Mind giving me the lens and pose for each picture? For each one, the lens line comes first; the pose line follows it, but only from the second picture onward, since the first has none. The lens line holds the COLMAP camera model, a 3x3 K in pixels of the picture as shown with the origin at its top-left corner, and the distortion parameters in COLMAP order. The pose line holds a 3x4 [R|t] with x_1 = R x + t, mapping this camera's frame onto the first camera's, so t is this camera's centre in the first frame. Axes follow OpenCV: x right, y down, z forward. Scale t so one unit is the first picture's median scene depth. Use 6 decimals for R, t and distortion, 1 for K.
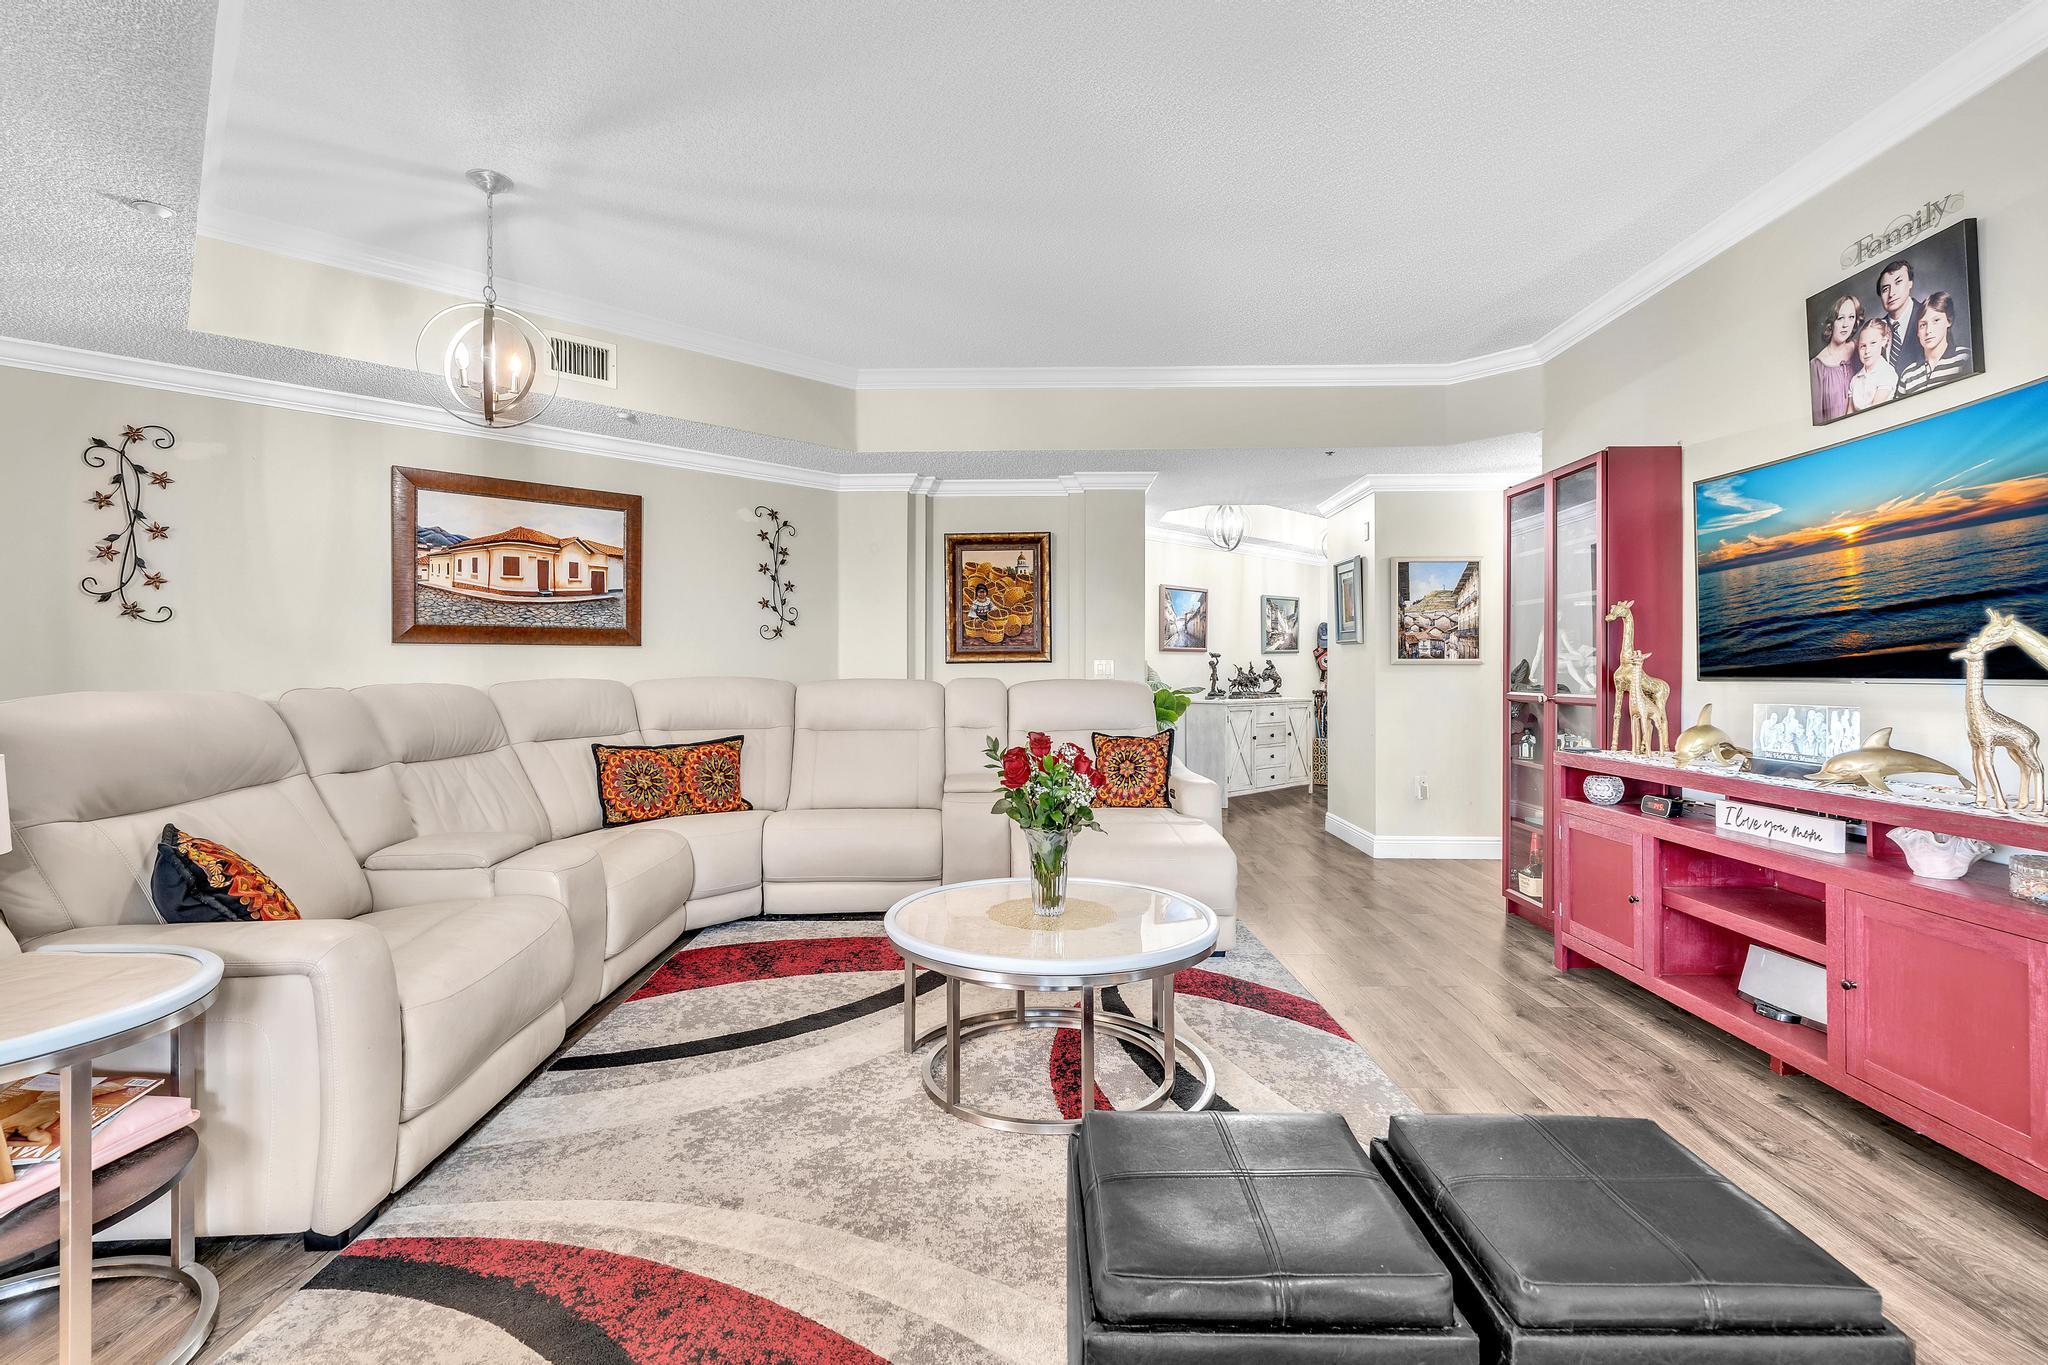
lens RADIAL K [[923.7, 0, 1021.1], [0, 923.7, 663.2], [0, 0, 1]] dist [-0.006916, 0.003226]
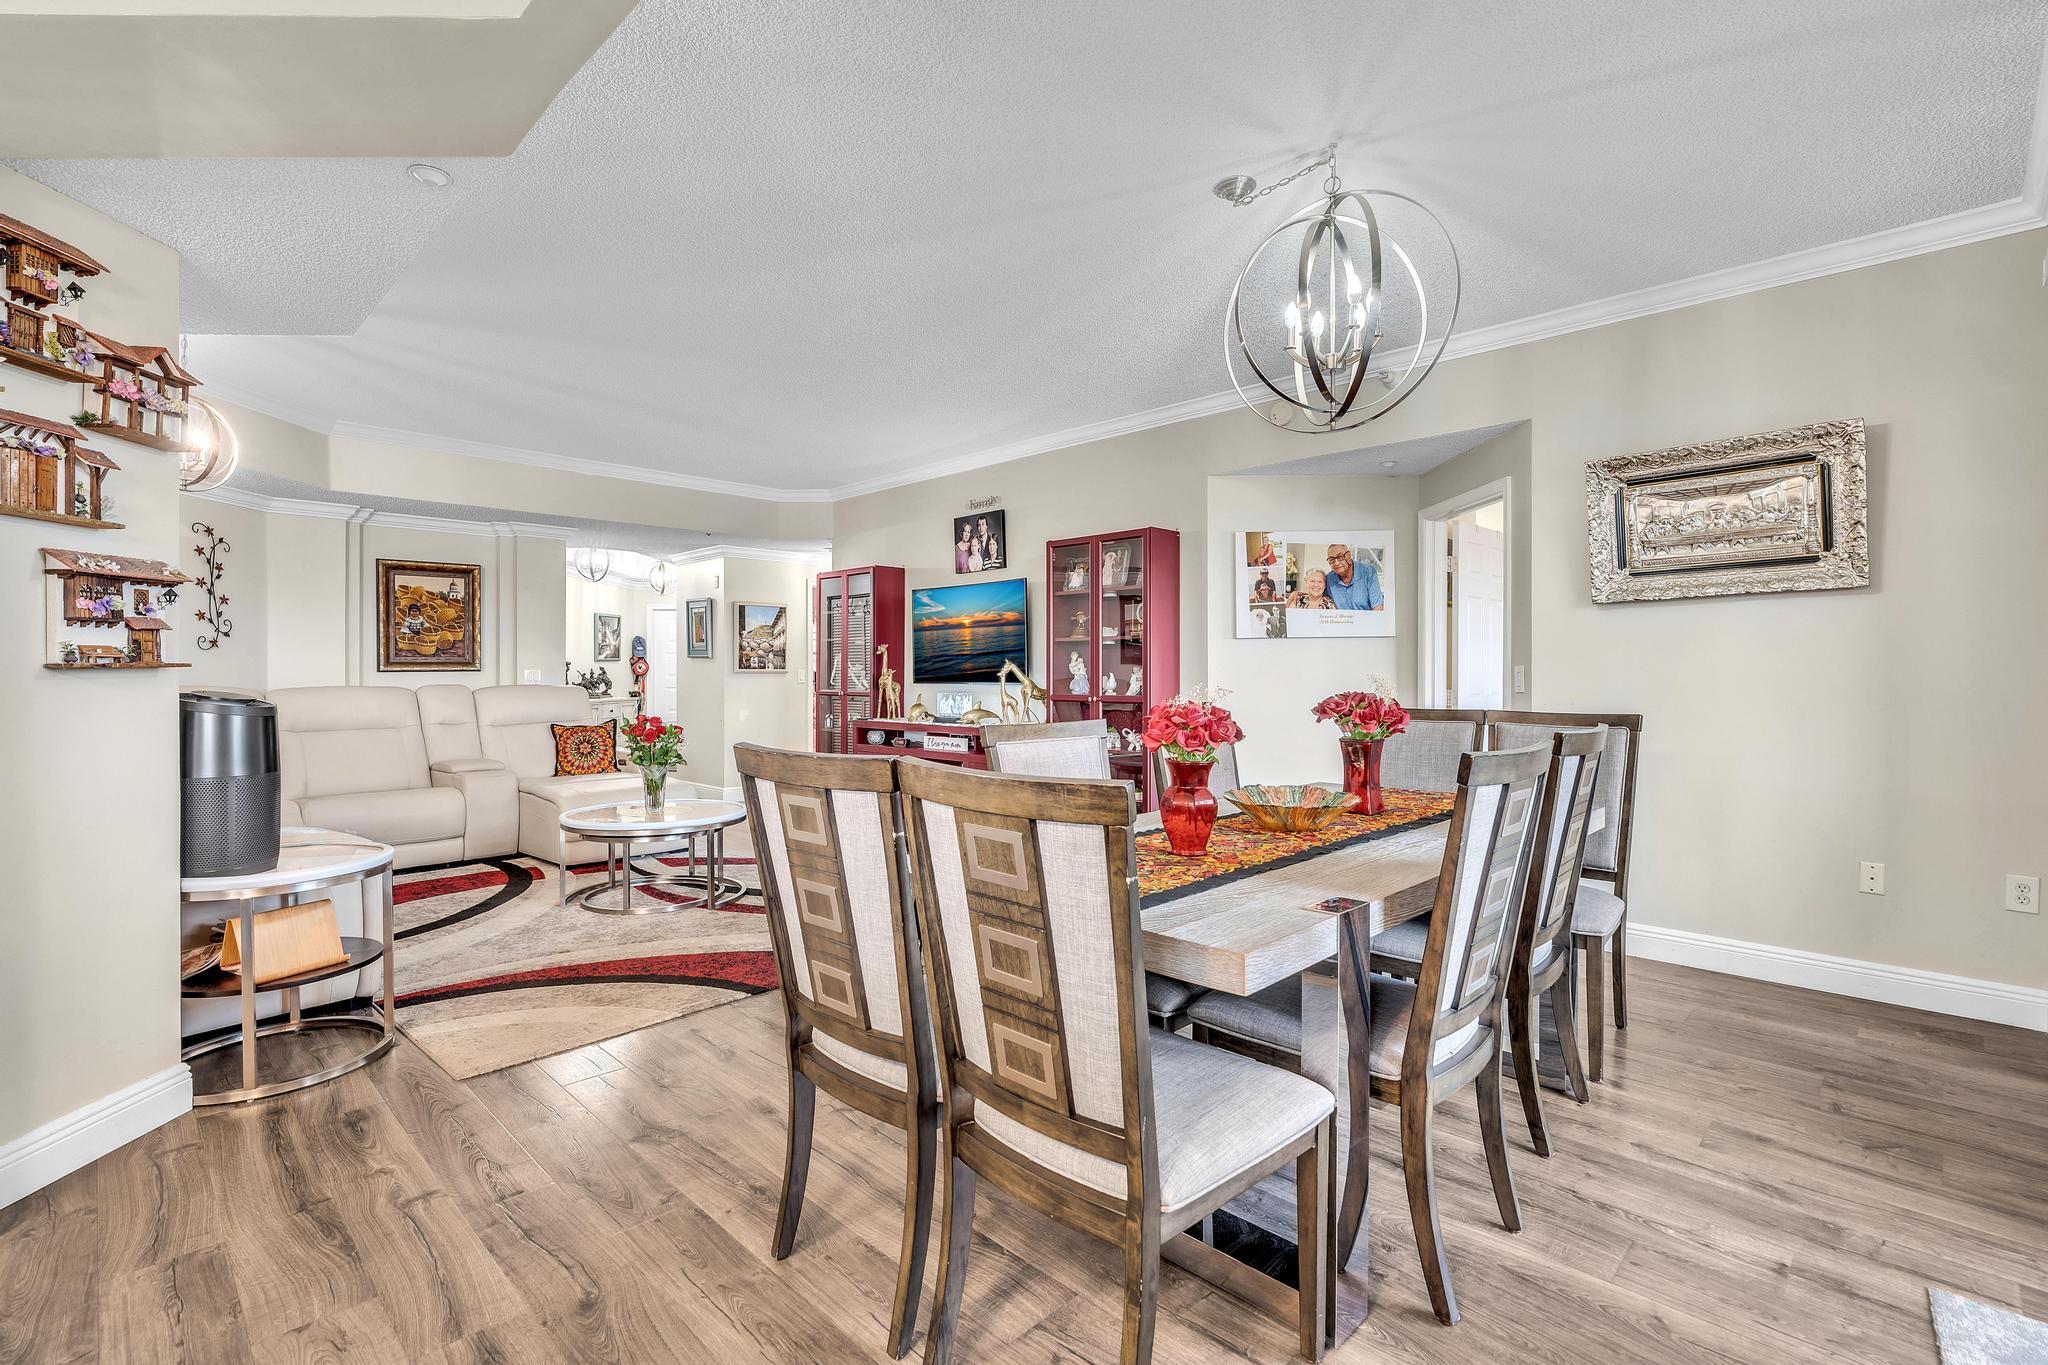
lens RADIAL K [[923.7, 0, 1030.9], [0, 923.7, 670.7], [0, 0, 1]] dist [-0.006916, 0.003226]
pose [[0.674890, 0.000906, 0.737917, -0.483771], [-0.006932, 0.999963, 0.005112, -0.016241], [-0.737885, -0.008565, 0.674872, -0.473930]]
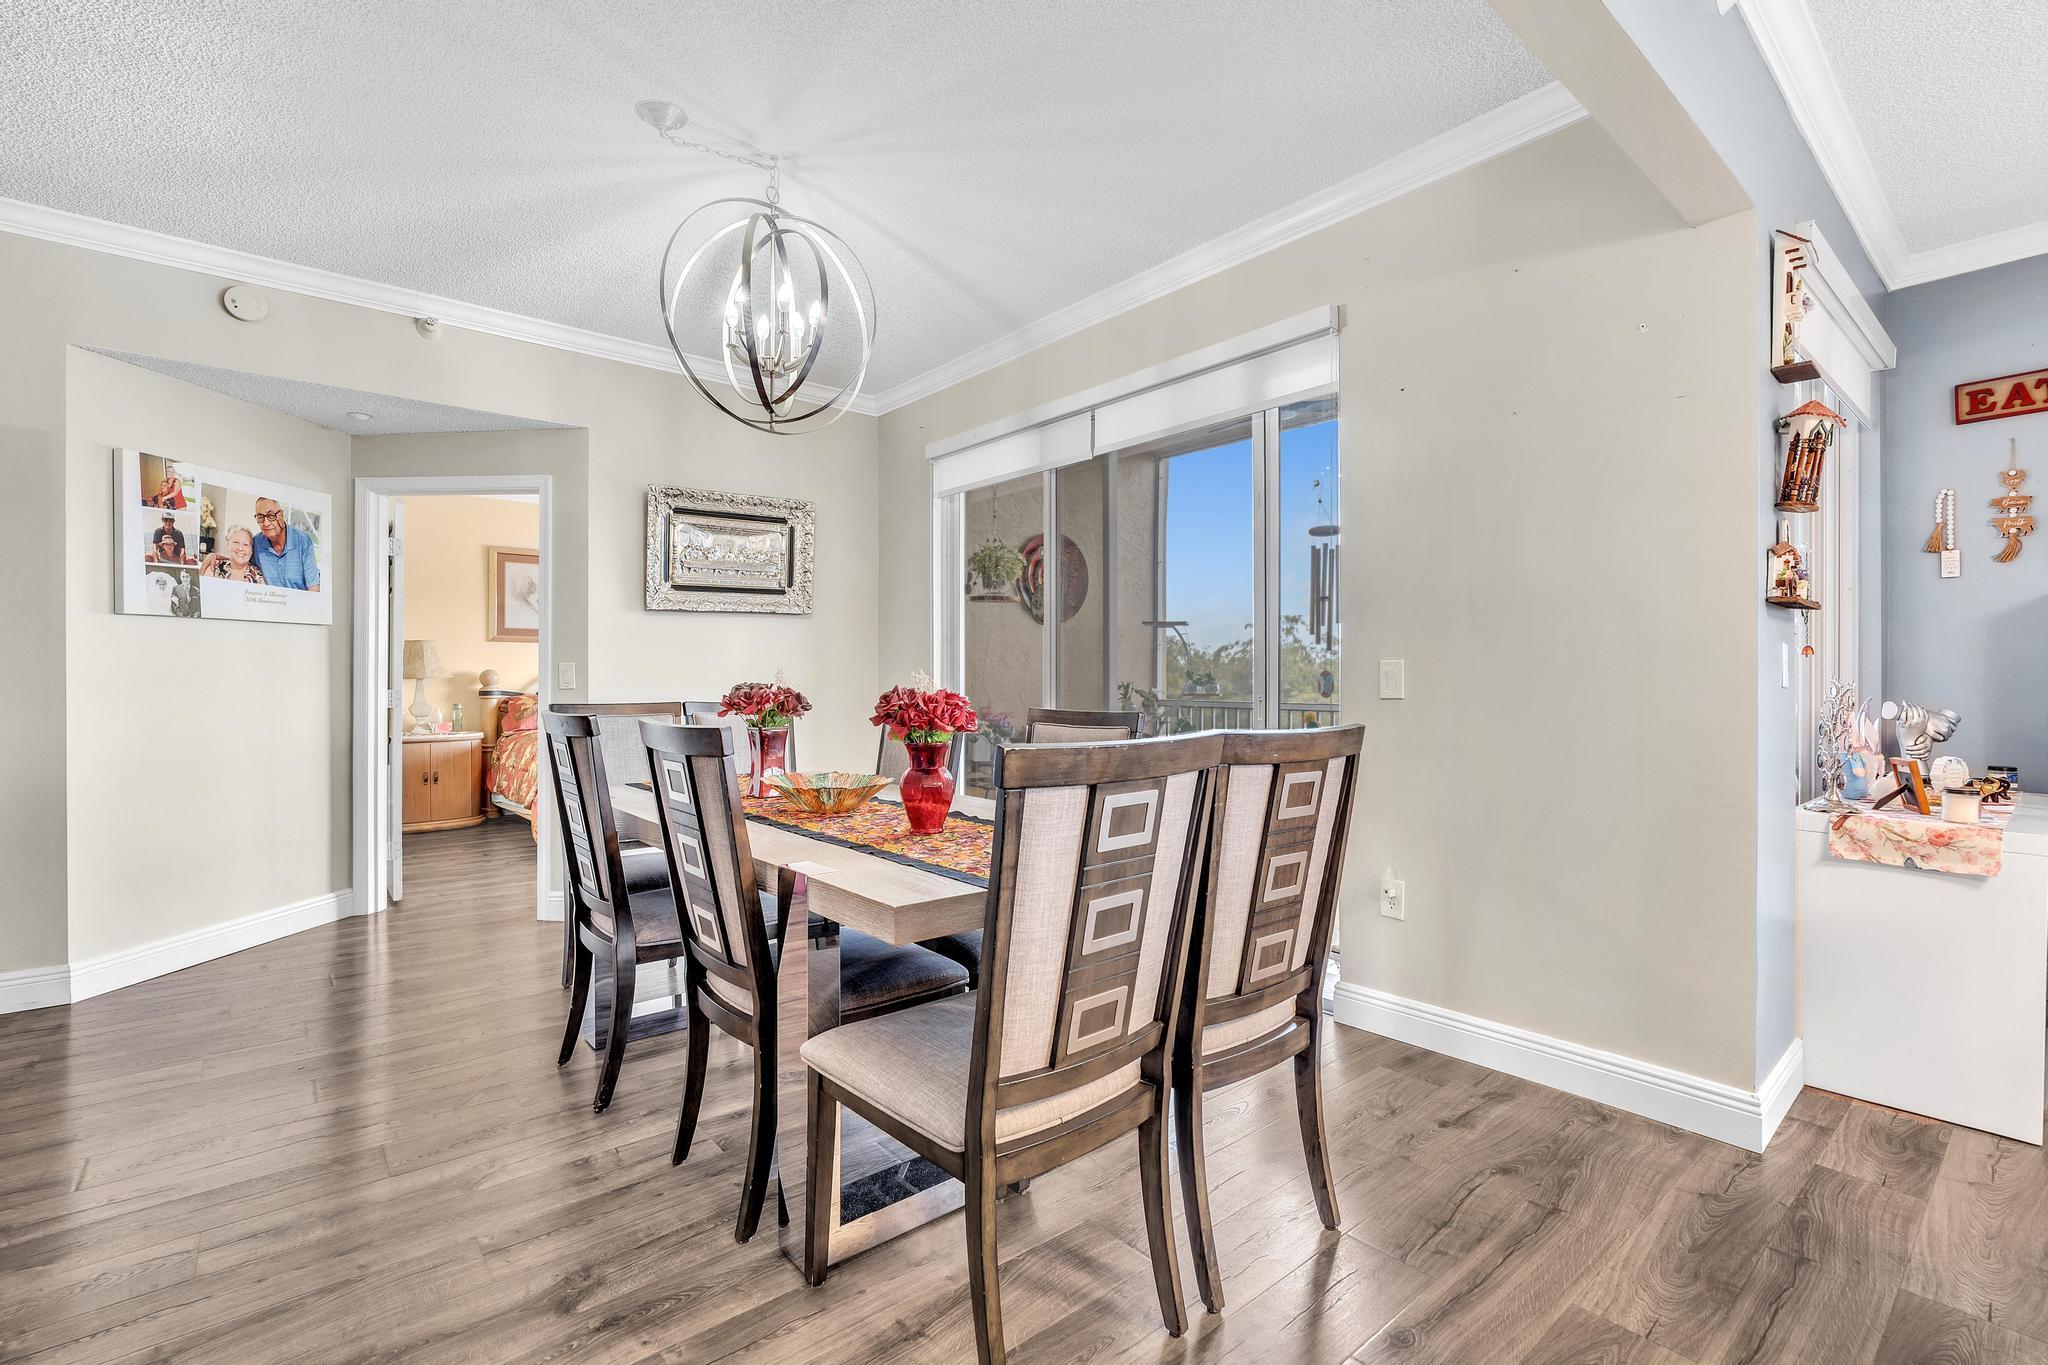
lens RADIAL K [[923.7, 0, 1035.1], [0, 923.7, 681.7], [0, 0, 1]] dist [-0.006916, 0.003226]
pose [[-0.678954, -0.000781, 0.734180, -0.495847], [-0.005770, 0.999974, -0.004272, 0.001167], [-0.734158, -0.007136, -0.678941, 0.095717]]
